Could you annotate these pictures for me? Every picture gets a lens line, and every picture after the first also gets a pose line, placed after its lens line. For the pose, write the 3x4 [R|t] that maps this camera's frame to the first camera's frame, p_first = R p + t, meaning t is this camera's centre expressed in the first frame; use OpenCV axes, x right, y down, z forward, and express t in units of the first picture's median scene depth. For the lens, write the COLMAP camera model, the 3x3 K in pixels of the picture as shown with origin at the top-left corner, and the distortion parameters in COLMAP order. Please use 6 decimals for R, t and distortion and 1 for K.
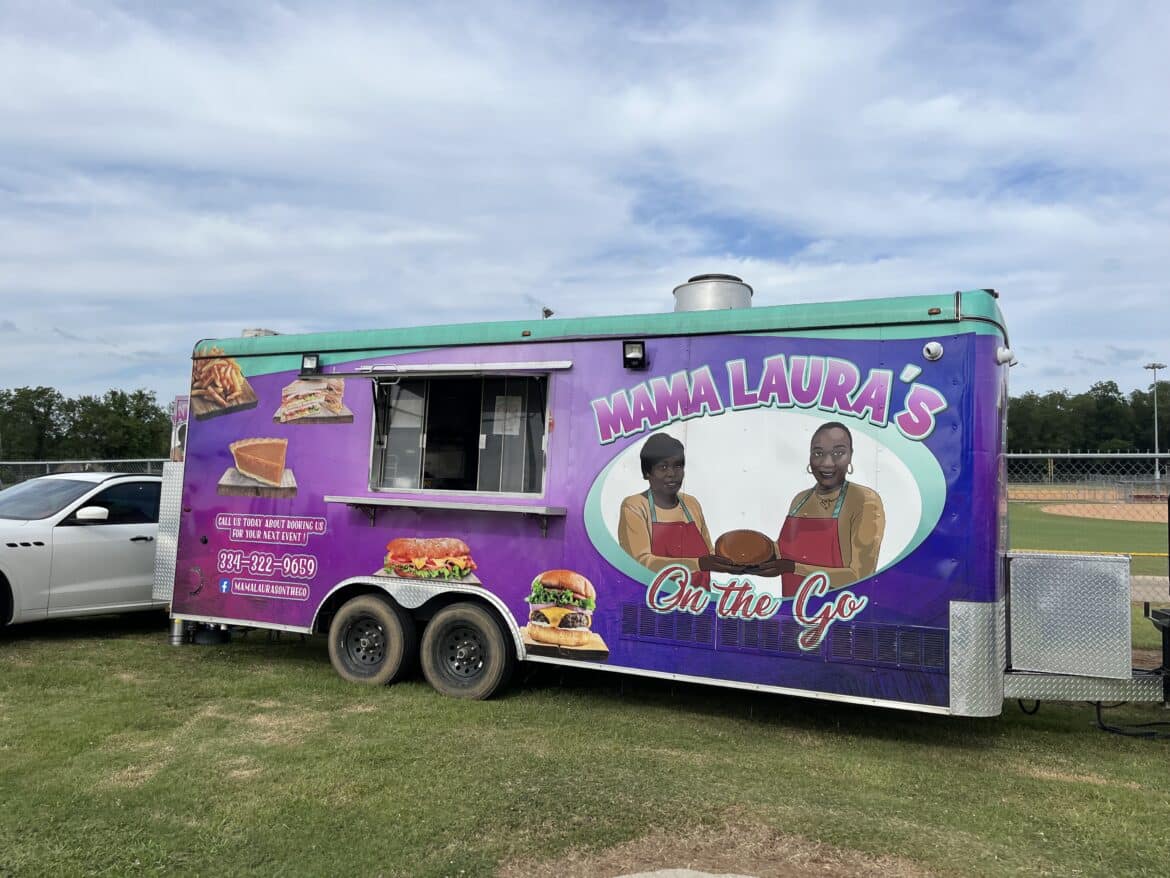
lens RADIAL K [[874.9, 0, 590.9], [0, 874.9, 439.9], [0, 0, 1]] dist [0.042638, -0.054886]
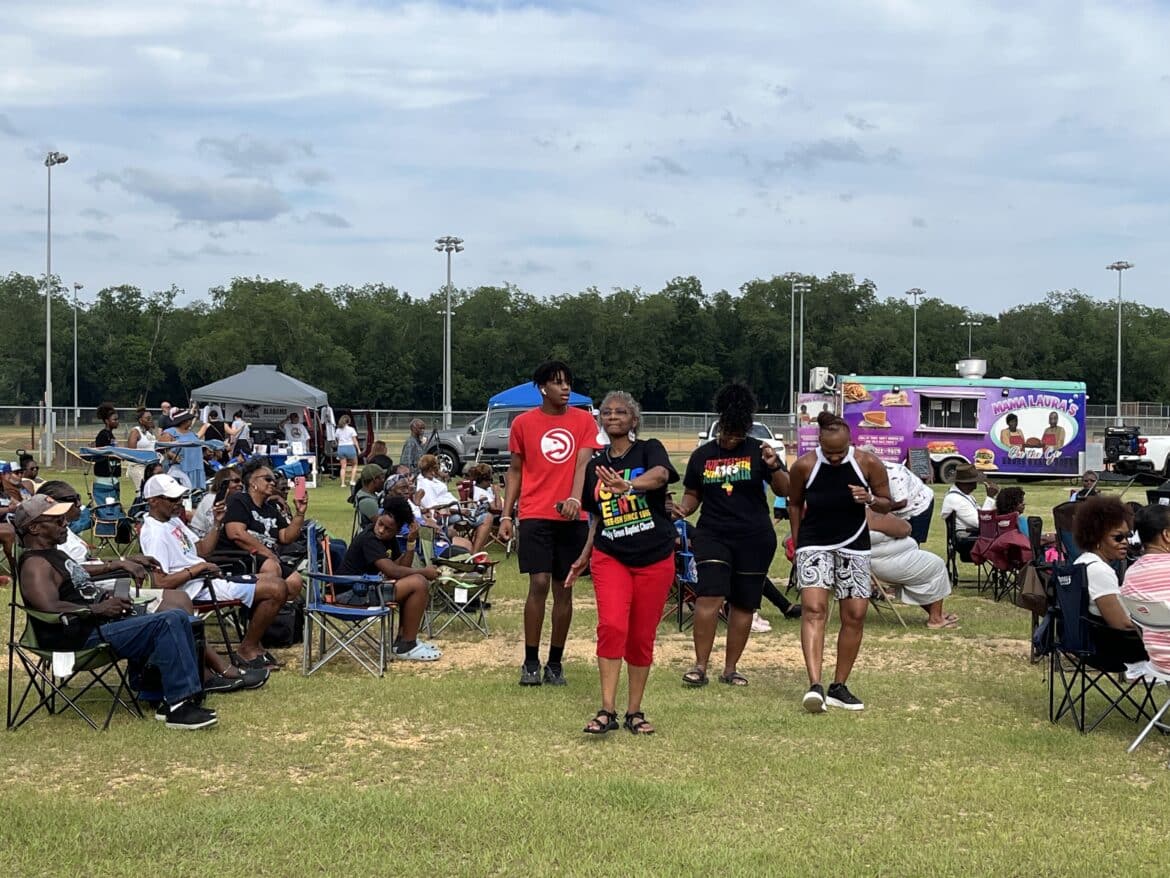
lens RADIAL K [[1727.5, 0, 585.0], [0, 1727.5, 439.0], [0, 0, 1]] dist [0.107209, -0.026796]
pose [[0.873675, -0.000188, 0.486510, -5.300299], [-0.026437, 0.998504, 0.047861, -0.211118], [-0.485791, -0.054677, 0.872363, -4.797991]]
